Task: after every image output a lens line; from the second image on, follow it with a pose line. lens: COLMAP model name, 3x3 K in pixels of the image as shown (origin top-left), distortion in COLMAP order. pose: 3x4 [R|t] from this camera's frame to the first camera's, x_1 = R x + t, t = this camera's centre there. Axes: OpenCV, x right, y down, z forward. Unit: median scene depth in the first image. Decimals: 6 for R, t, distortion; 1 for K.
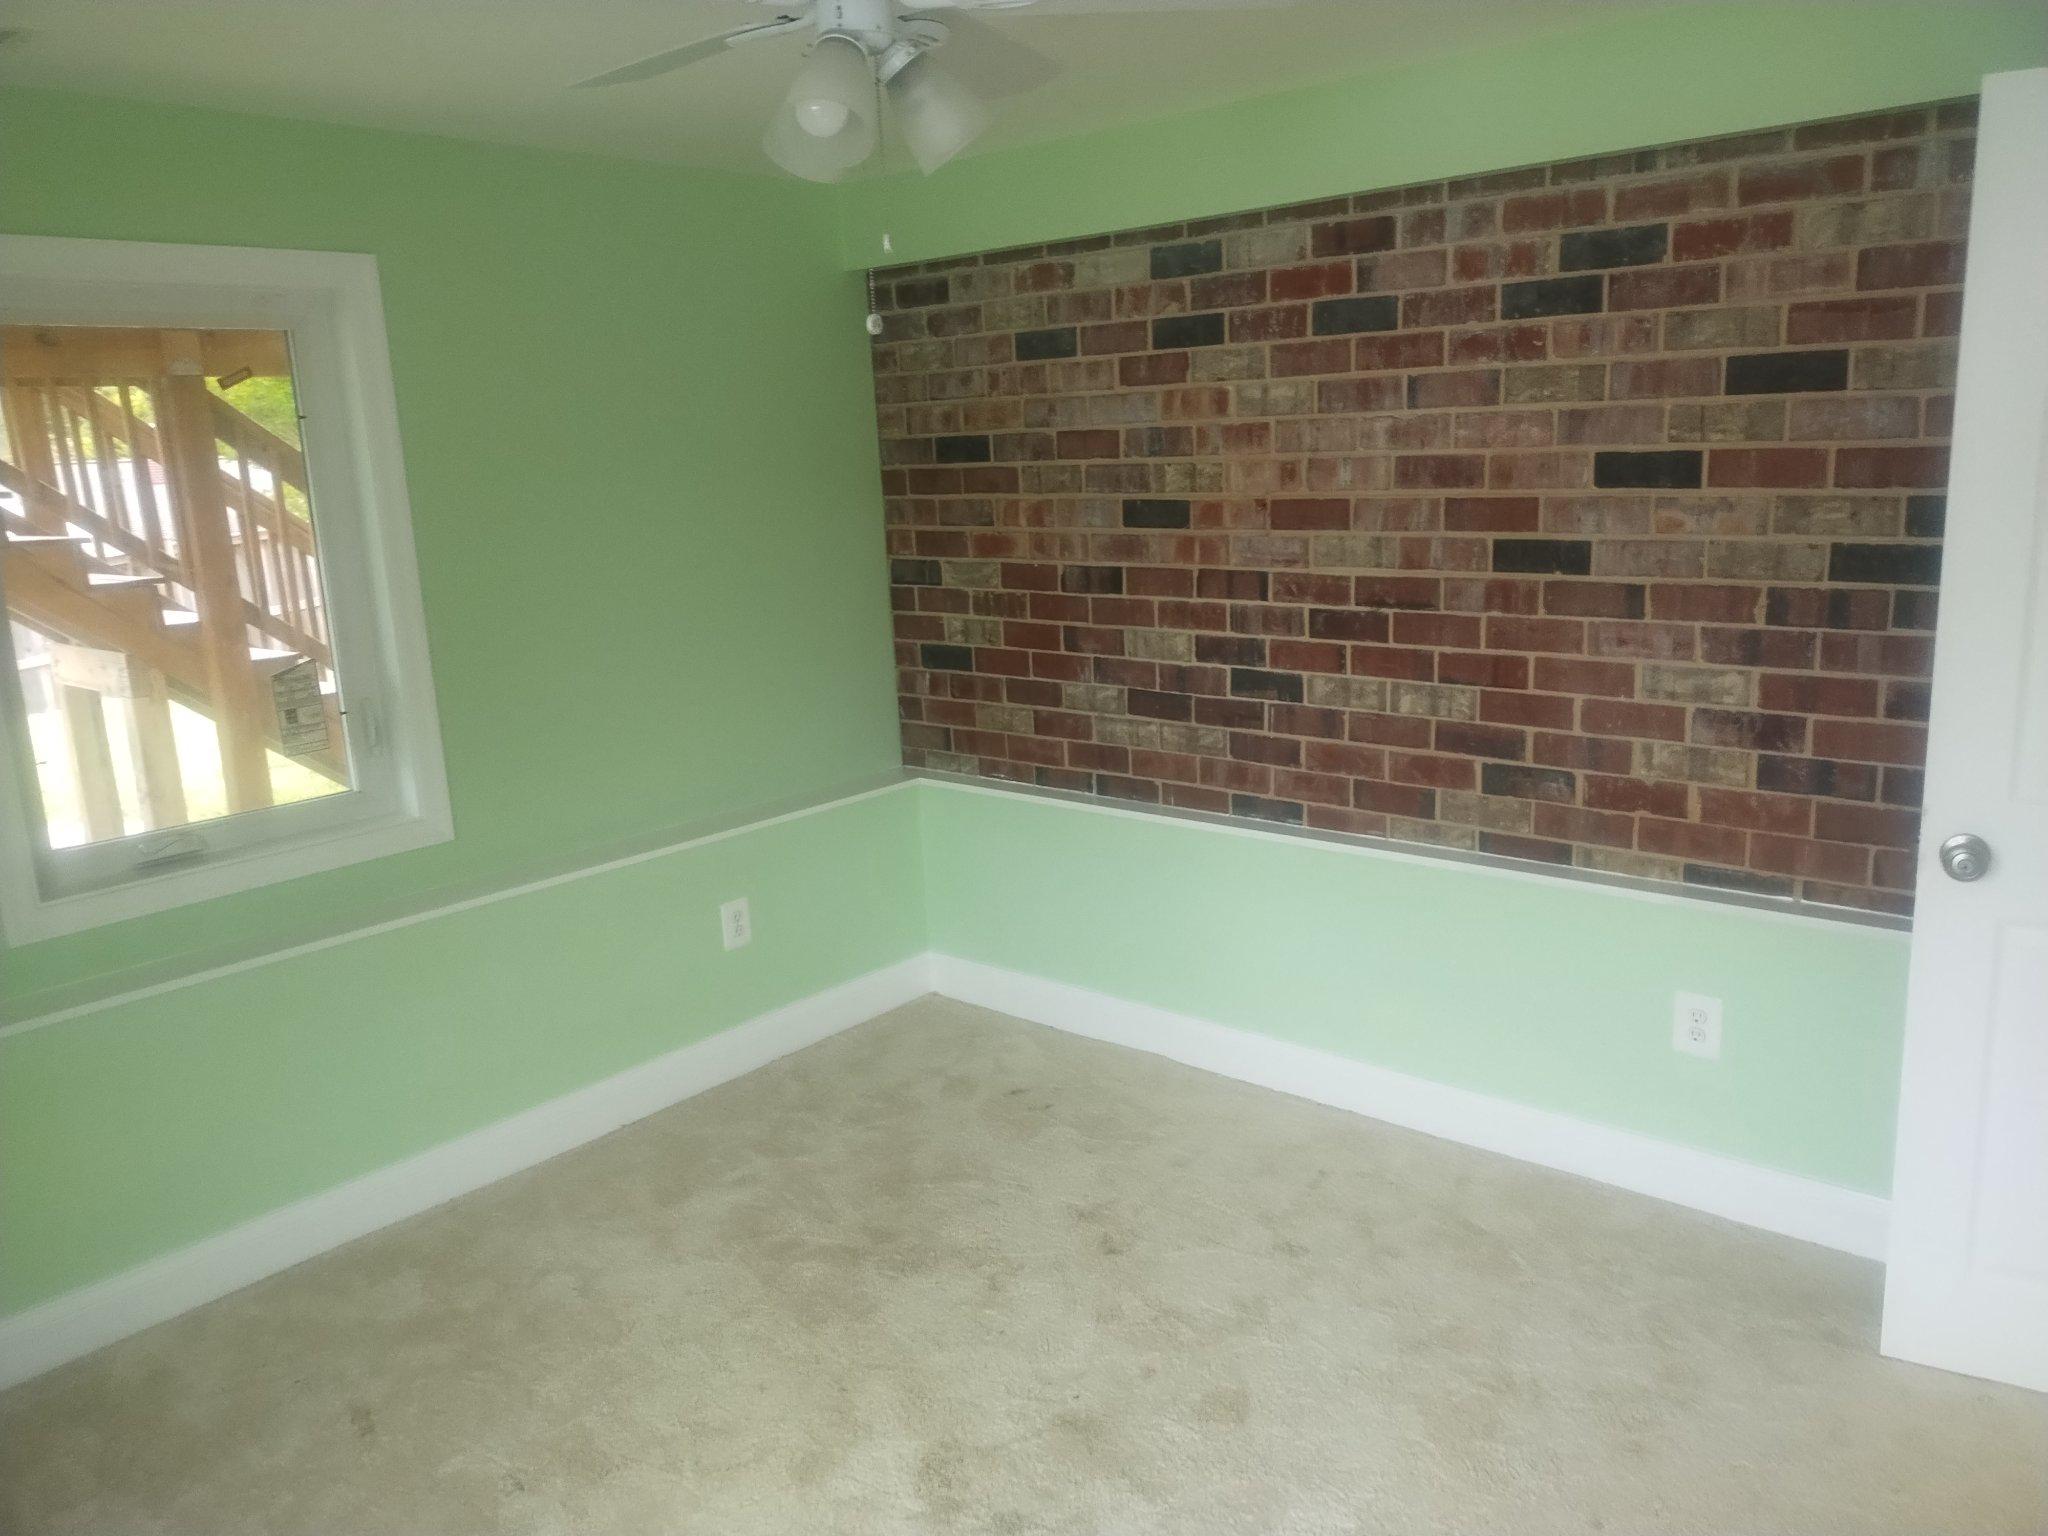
lens RADIAL K [[1529.3, 0, 1022.4], [0, 1529.3, 777.8], [0, 0, 1]] dist [0.029991, -0.027569]
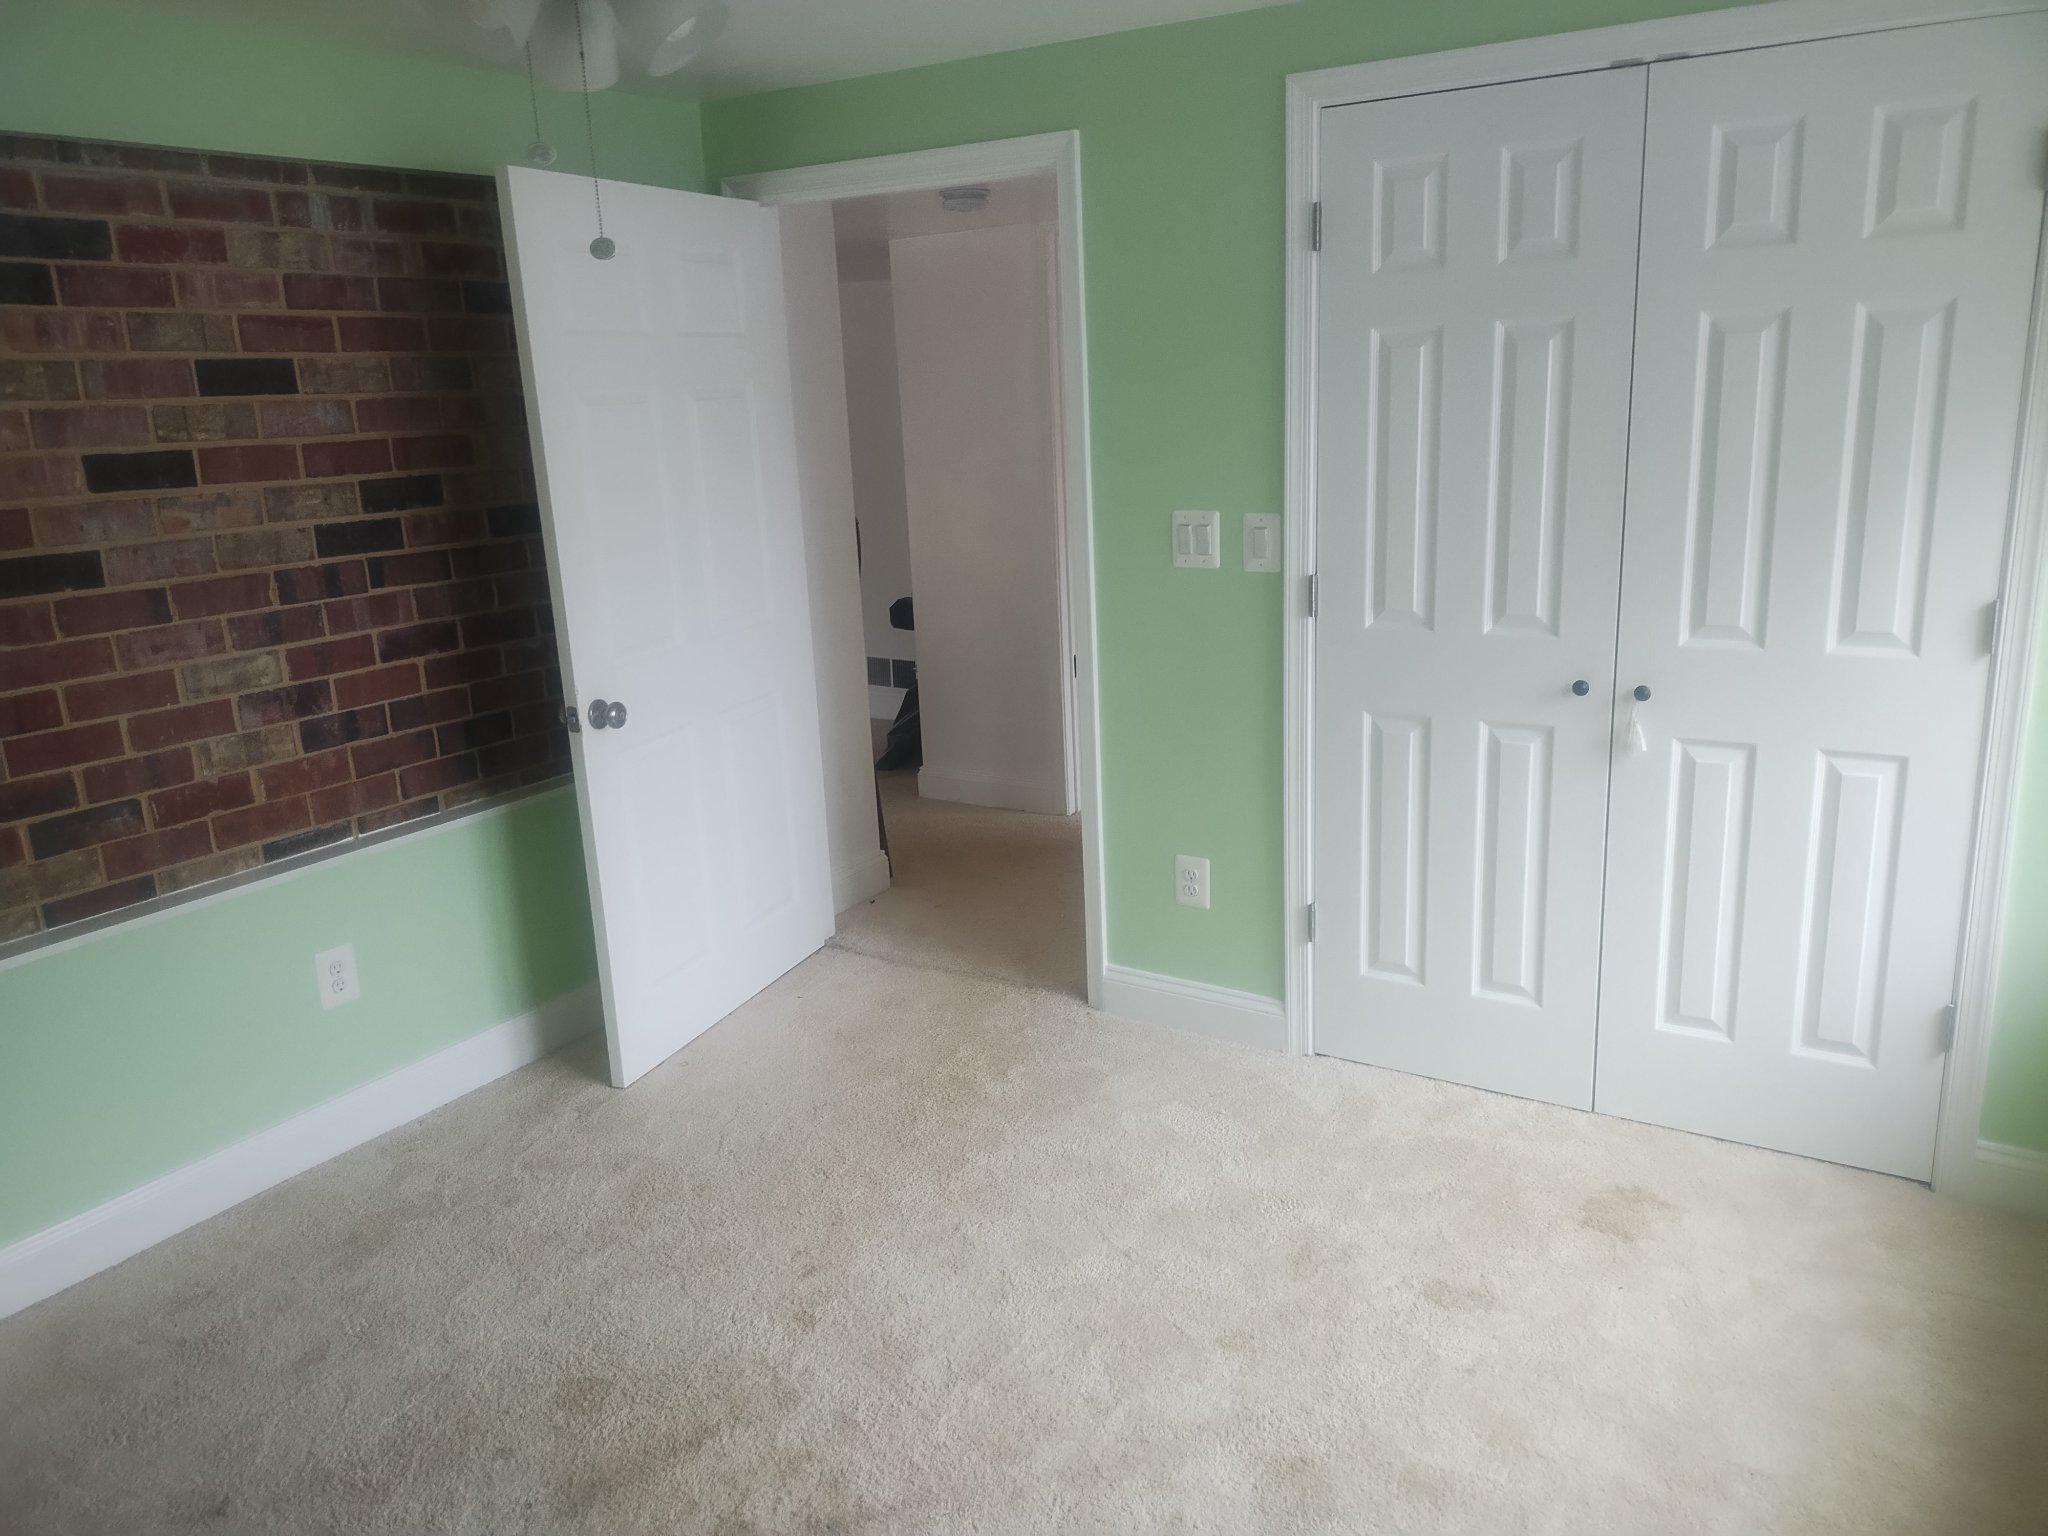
lens RADIAL K [[1529.3, 0, 1022.4], [0, 1529.3, 777.8], [0, 0, 1]] dist [0.029991, -0.027569]
pose [[-0.138480, -0.203066, 0.969323, -0.679656], [0.266745, 0.934936, 0.233970, -0.099068], [-0.953766, 0.290963, -0.075303, 0.605550]]
